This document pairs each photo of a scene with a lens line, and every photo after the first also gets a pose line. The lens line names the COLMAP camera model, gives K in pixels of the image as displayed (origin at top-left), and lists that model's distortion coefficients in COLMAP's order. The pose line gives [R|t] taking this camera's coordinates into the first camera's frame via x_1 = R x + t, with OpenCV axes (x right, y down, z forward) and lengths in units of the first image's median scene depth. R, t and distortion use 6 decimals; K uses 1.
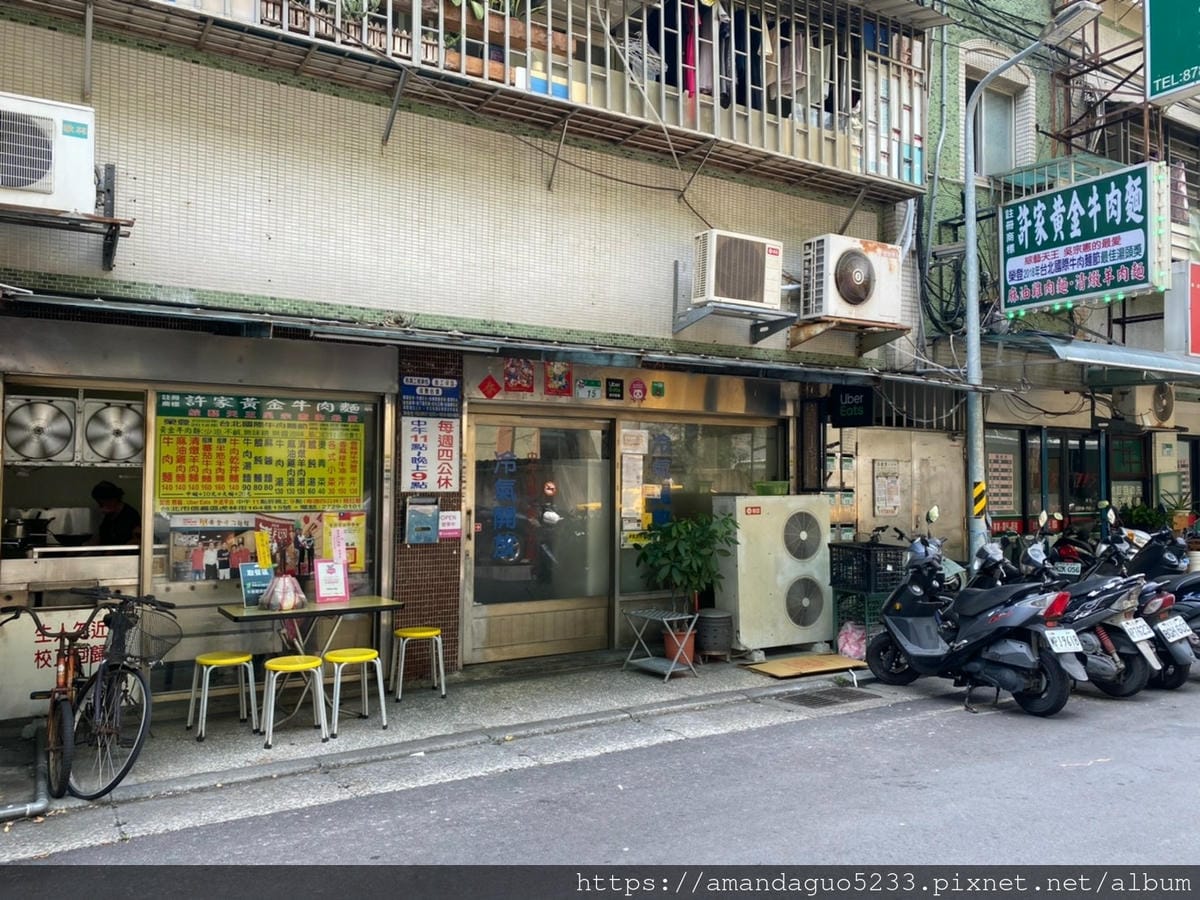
lens RADIAL K [[898.0, 0, 600.0], [0, 898.0, 450.0], [0, 0, 1]] dist [0.006594, -0.007924]
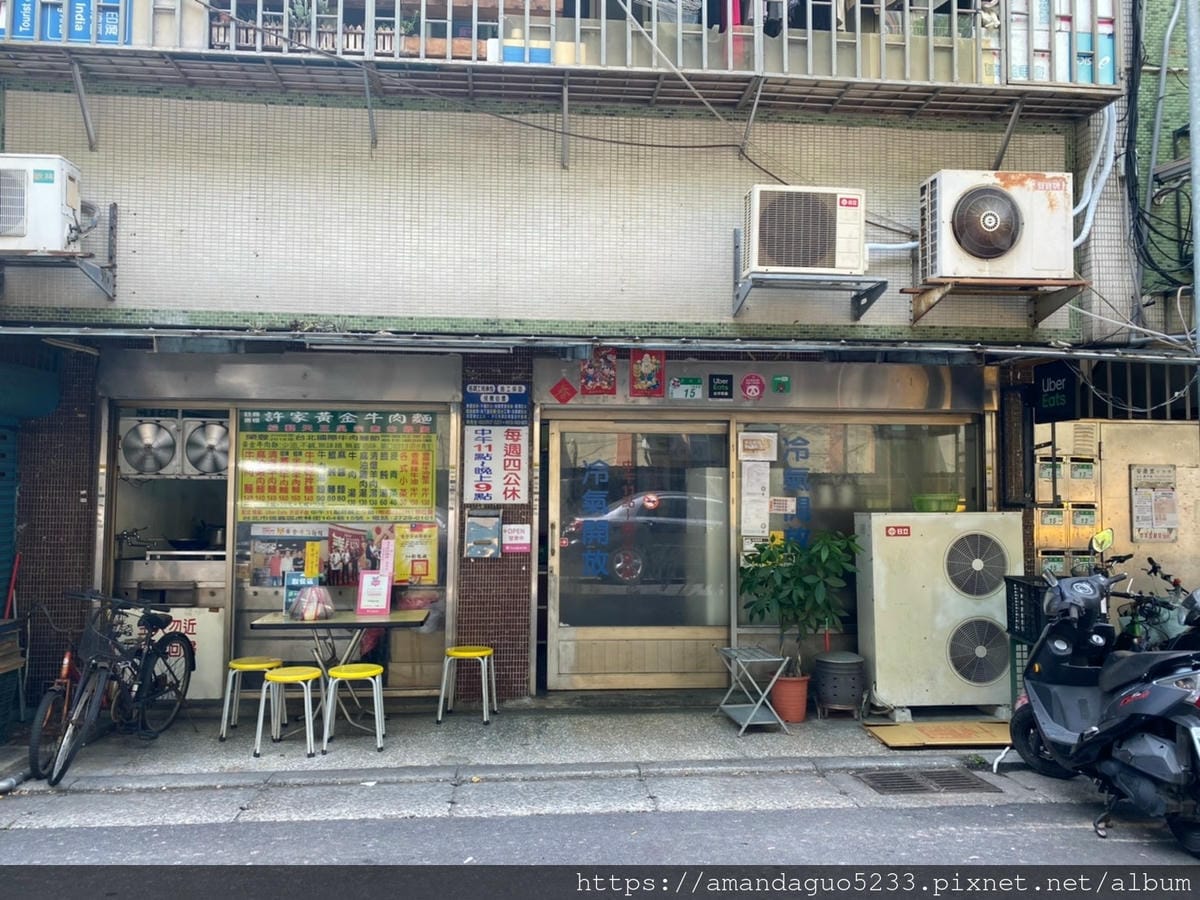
lens RADIAL K [[902.1, 0, 599.9], [0, 902.1, 441.0], [0, 0, 1]] dist [0.006006, -0.002372]
pose [[0.900219, -0.022849, -0.434838, 0.354380], [0.013217, 0.999596, -0.025162, 0.005974], [0.435237, 0.016905, 0.900157, 0.203887]]
